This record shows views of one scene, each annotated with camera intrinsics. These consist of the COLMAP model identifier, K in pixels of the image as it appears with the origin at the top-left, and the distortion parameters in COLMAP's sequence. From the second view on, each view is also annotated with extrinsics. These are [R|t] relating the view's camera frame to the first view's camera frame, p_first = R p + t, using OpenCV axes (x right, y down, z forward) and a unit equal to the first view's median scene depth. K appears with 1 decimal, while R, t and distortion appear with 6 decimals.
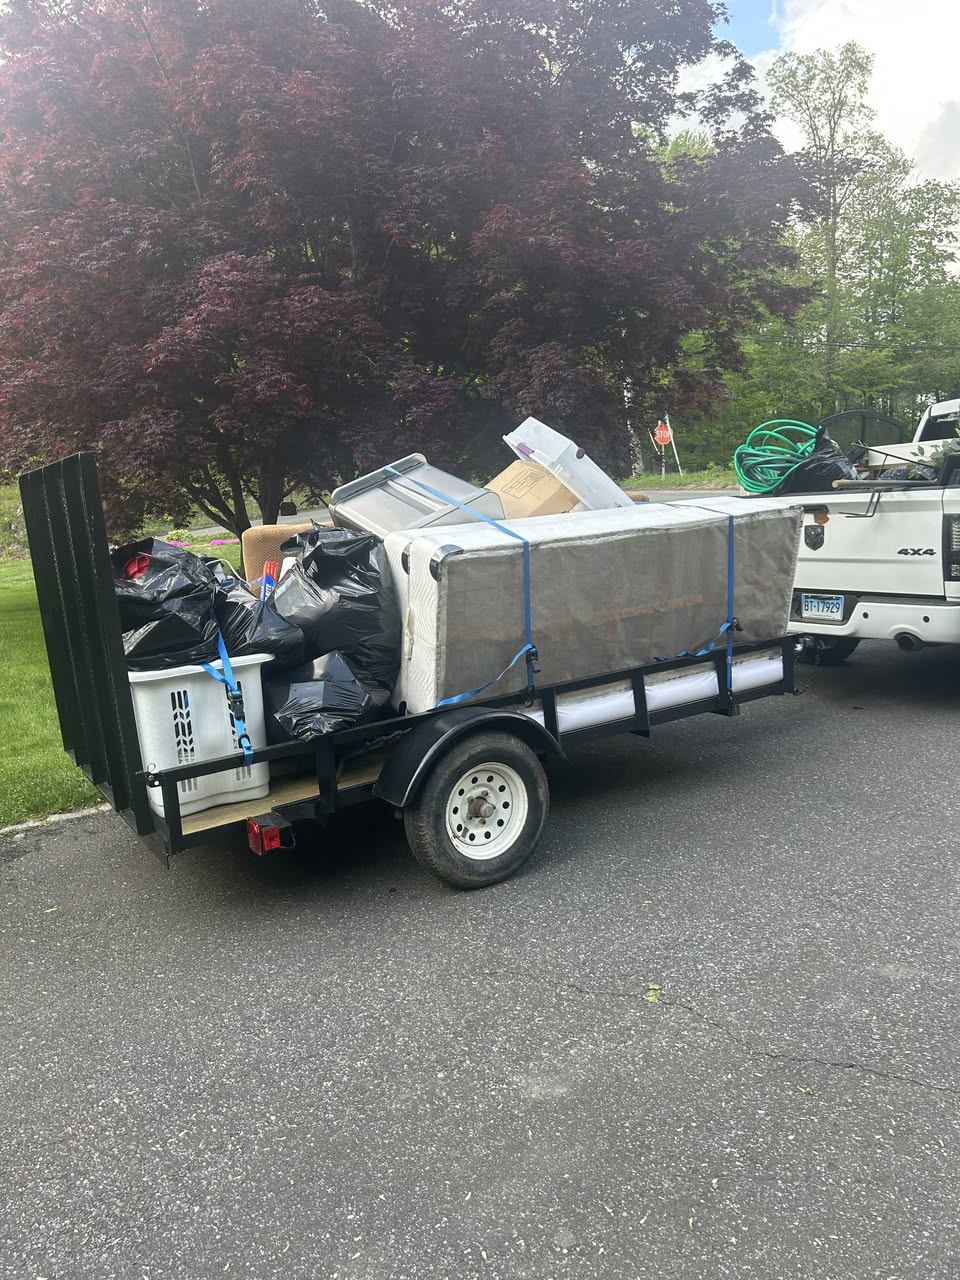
lens RADIAL K [[953.2, 0, 480.0], [0, 953.2, 640.0], [0, 0, 1]] dist [0.061385, -0.056285]
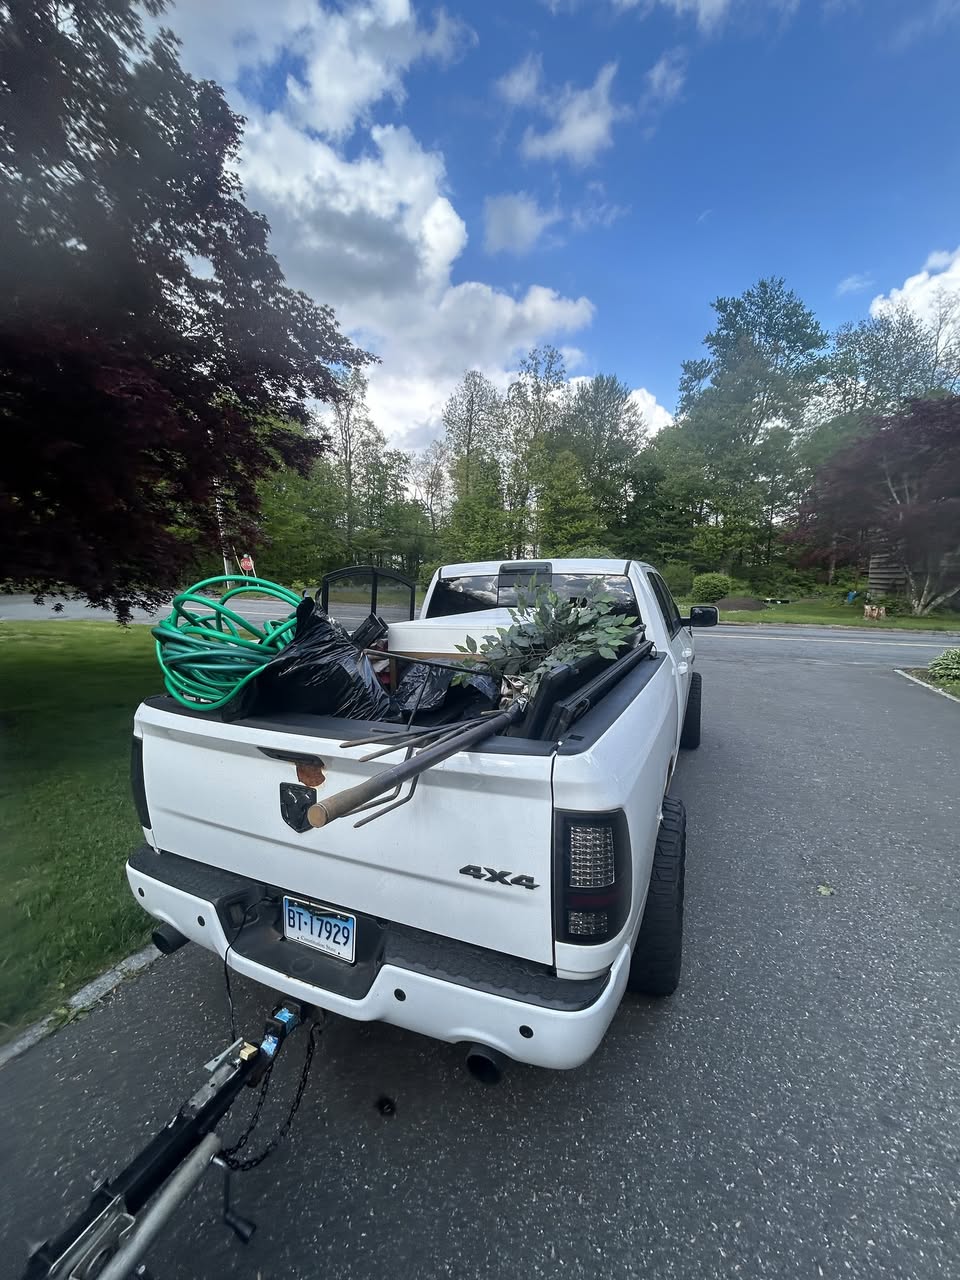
lens RADIAL K [[511.7, 0, 481.5], [0, 511.7, 637.3], [0, 0, 1]] dist [0.001661, 0.000700]
pose [[0.828346, 0.007087, 0.560172, 0.064844], [0.036128, 0.997163, -0.066038, -0.041296], [-0.559051, 0.074940, 0.825740, 0.168142]]
